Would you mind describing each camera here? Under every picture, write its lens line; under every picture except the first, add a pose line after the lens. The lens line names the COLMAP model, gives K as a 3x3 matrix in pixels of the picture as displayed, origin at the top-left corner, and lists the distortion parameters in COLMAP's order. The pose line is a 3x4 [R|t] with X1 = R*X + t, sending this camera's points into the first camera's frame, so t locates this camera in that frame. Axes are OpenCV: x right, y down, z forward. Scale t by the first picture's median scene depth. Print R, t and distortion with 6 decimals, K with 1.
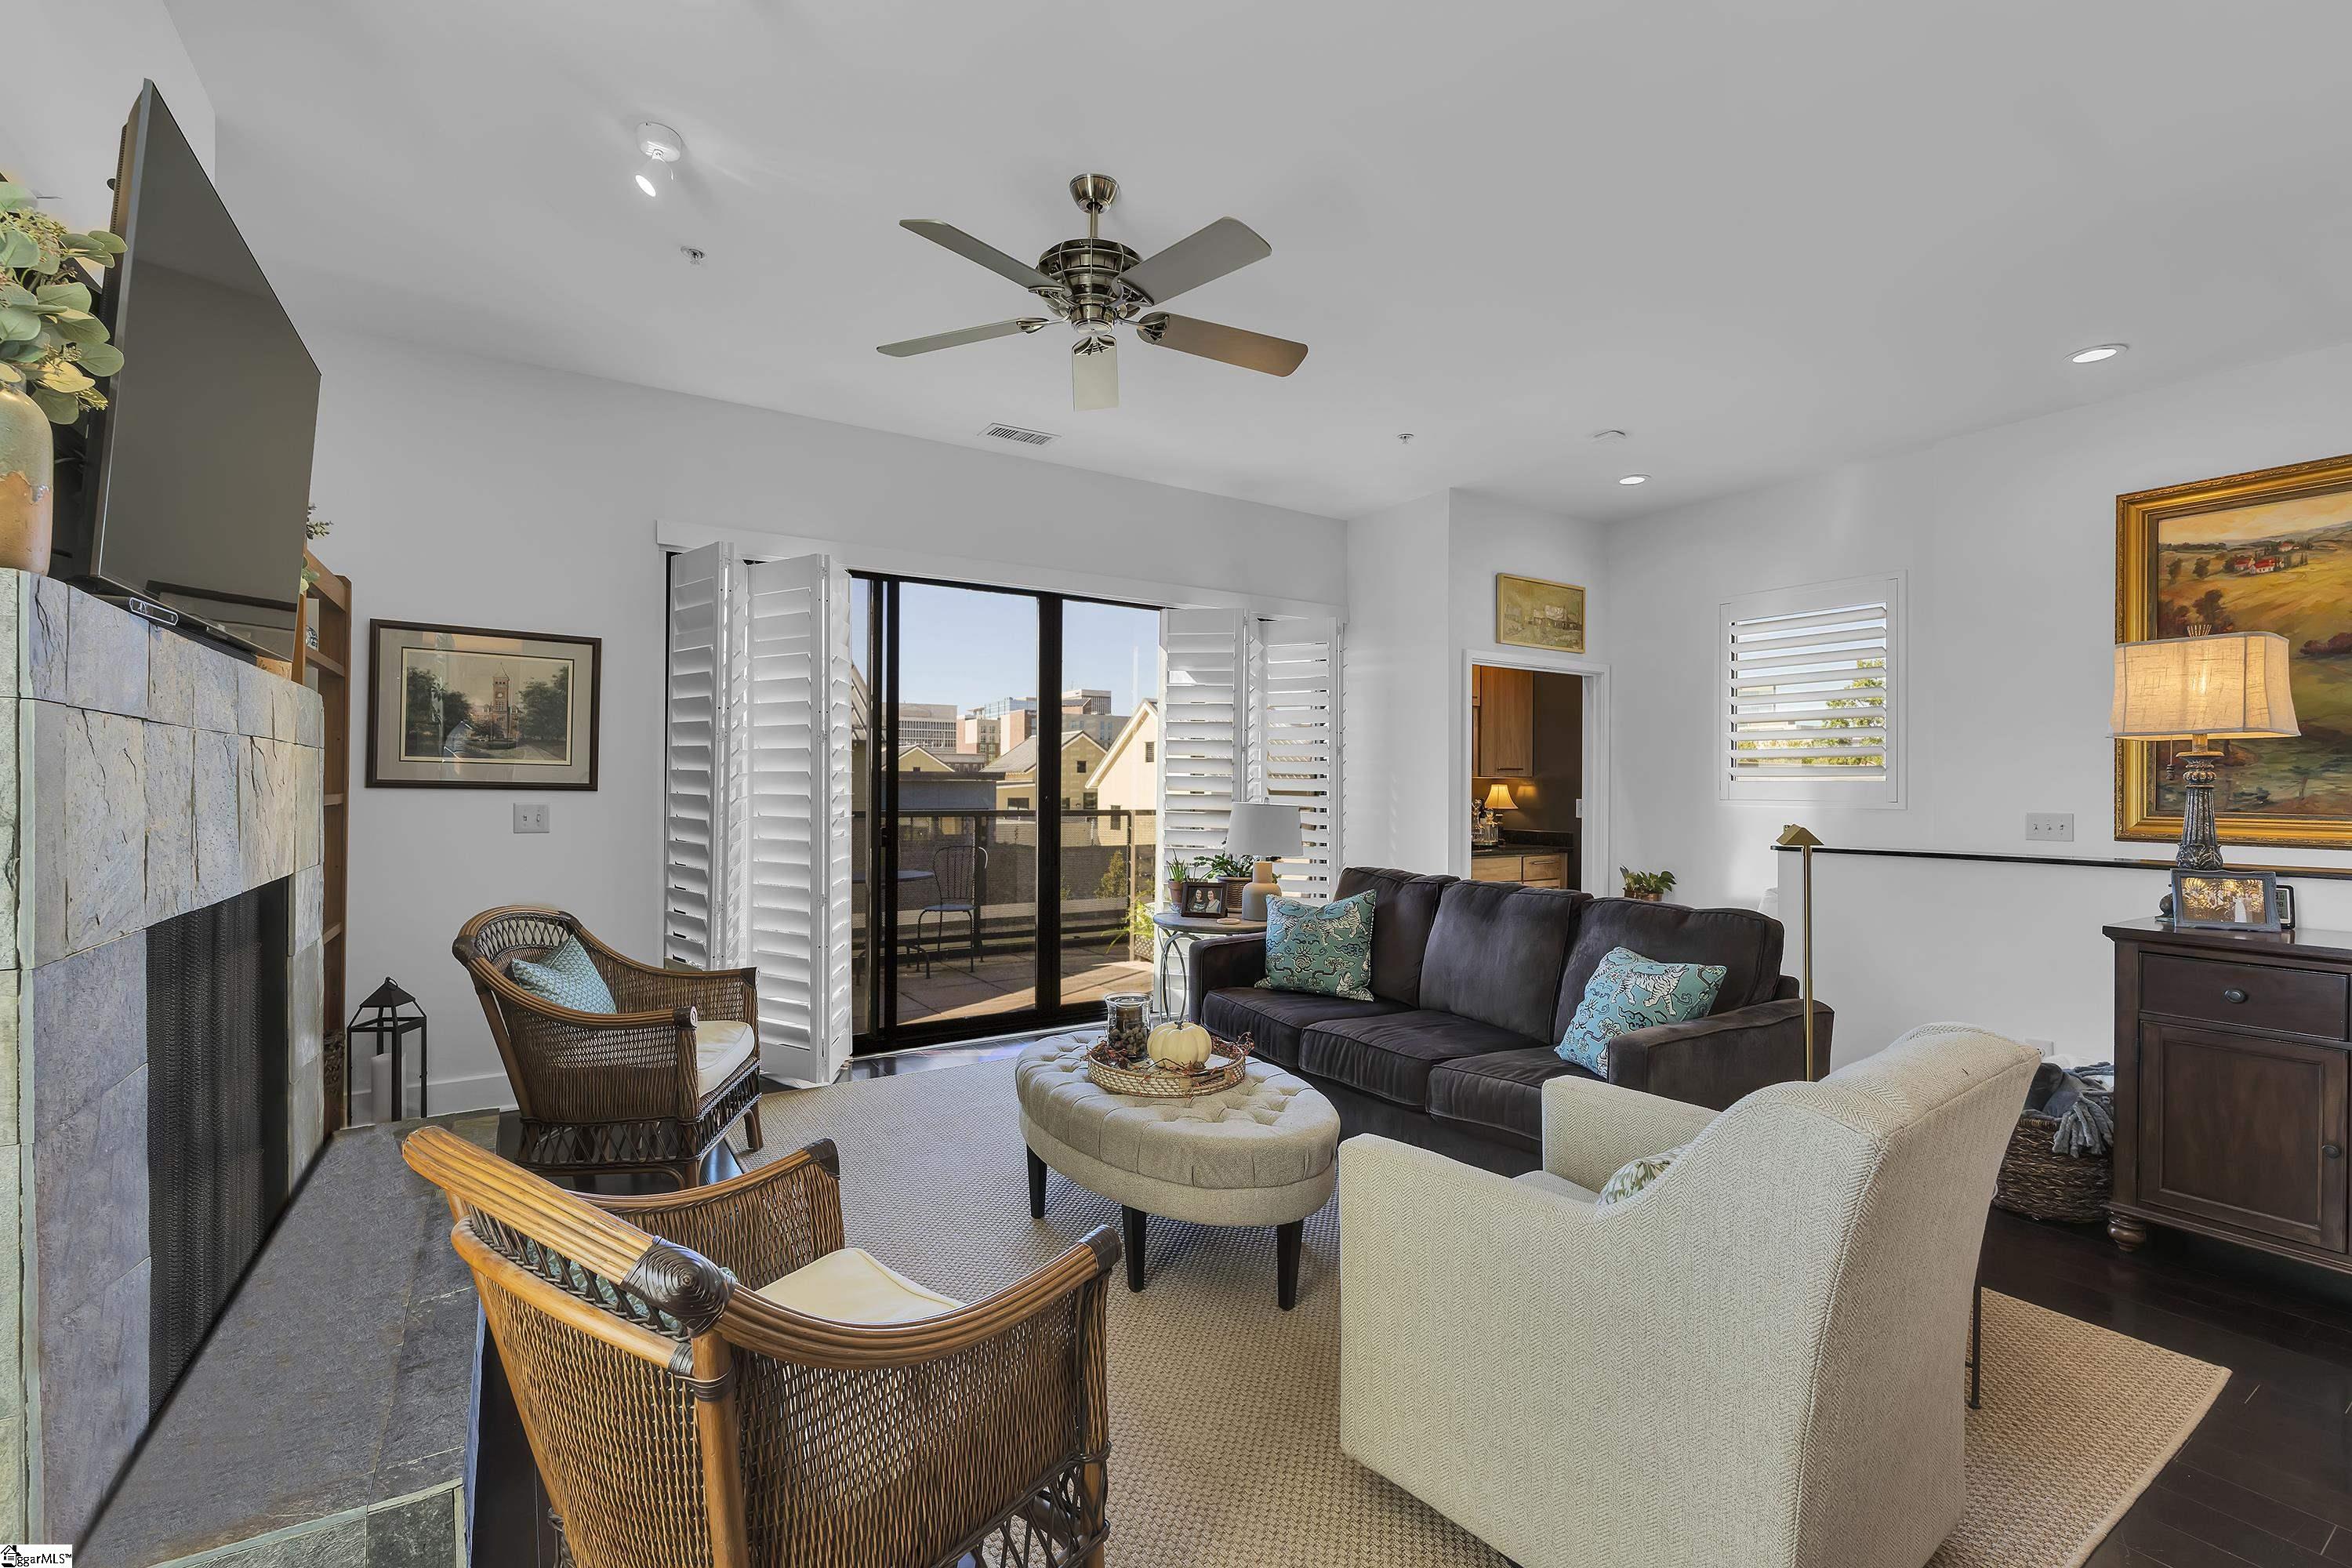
lens RADIAL K [[1036.6, 0, 1176.0], [0, 1036.6, 784.0], [0, 0, 1]] dist [-0.005339, -0.000584]
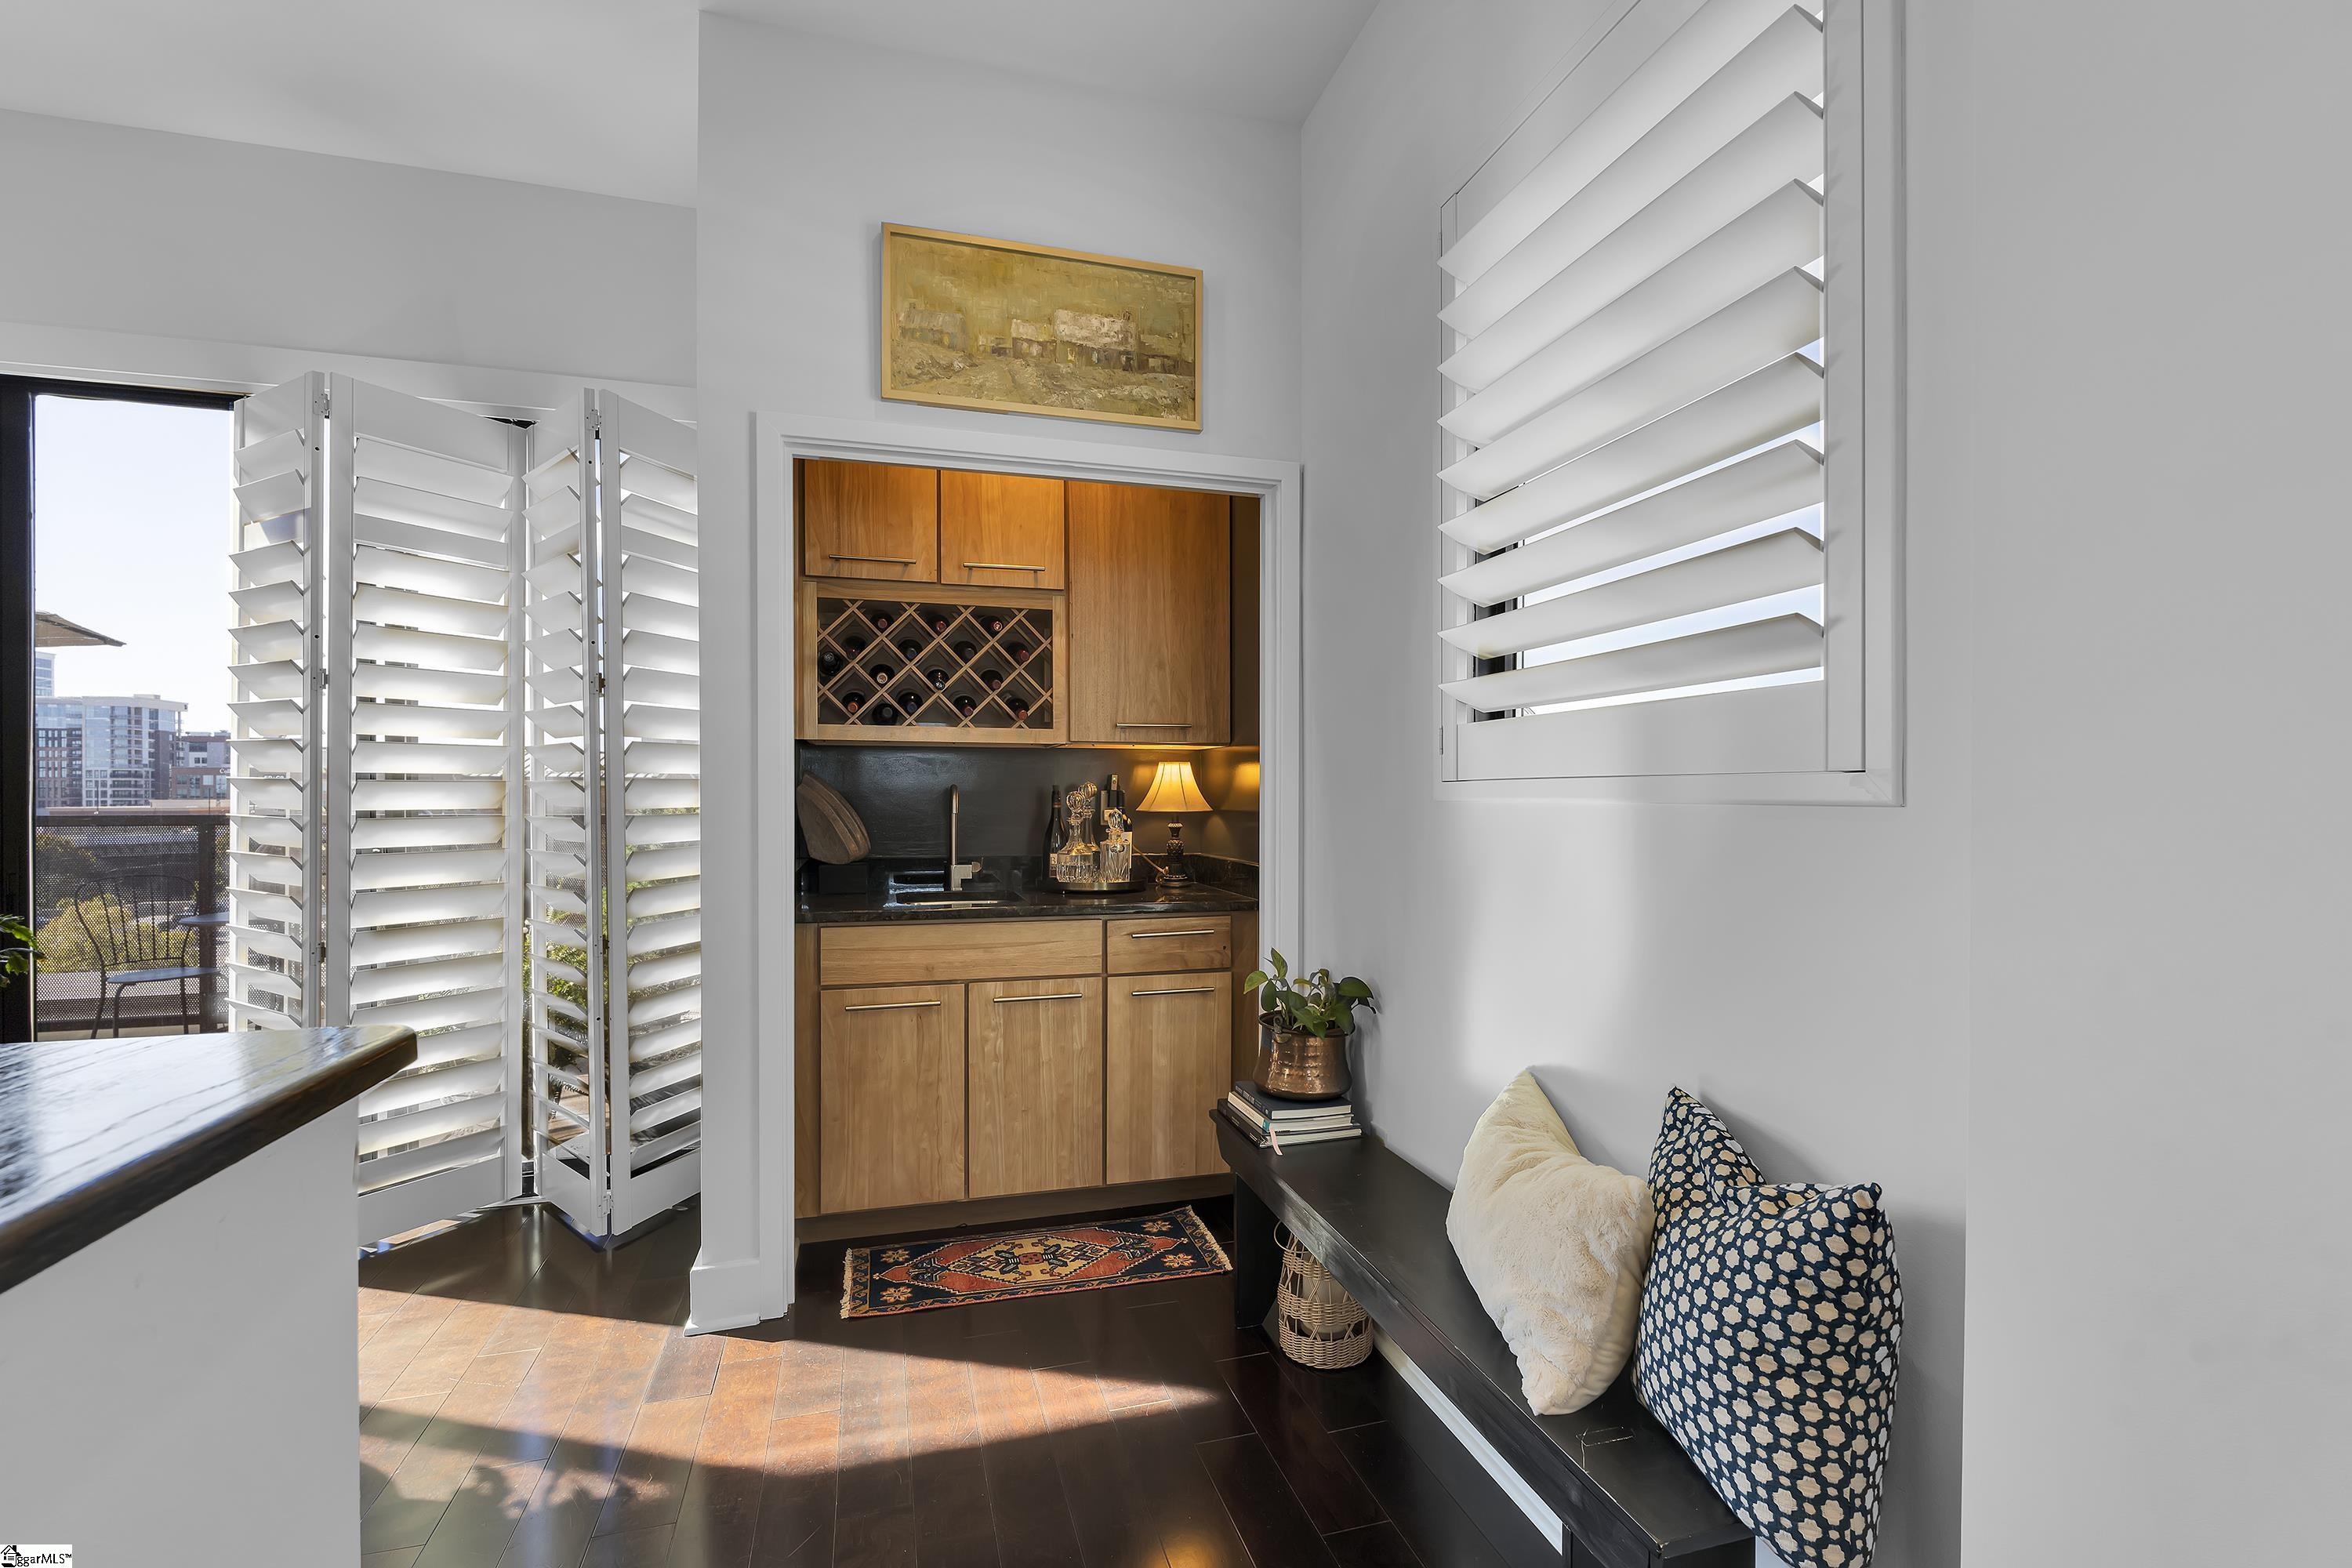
lens RADIAL K [[1023.6, 0, 1165.2], [0, 1023.6, 777.0], [0, 0, 1]] dist [-0.003185, -0.000641]
pose [[0.956509, -0.009806, -0.291539, 0.730227], [0.005693, 0.999872, -0.014951, 0.024910], [0.291649, 0.012641, 0.956442, 0.896035]]
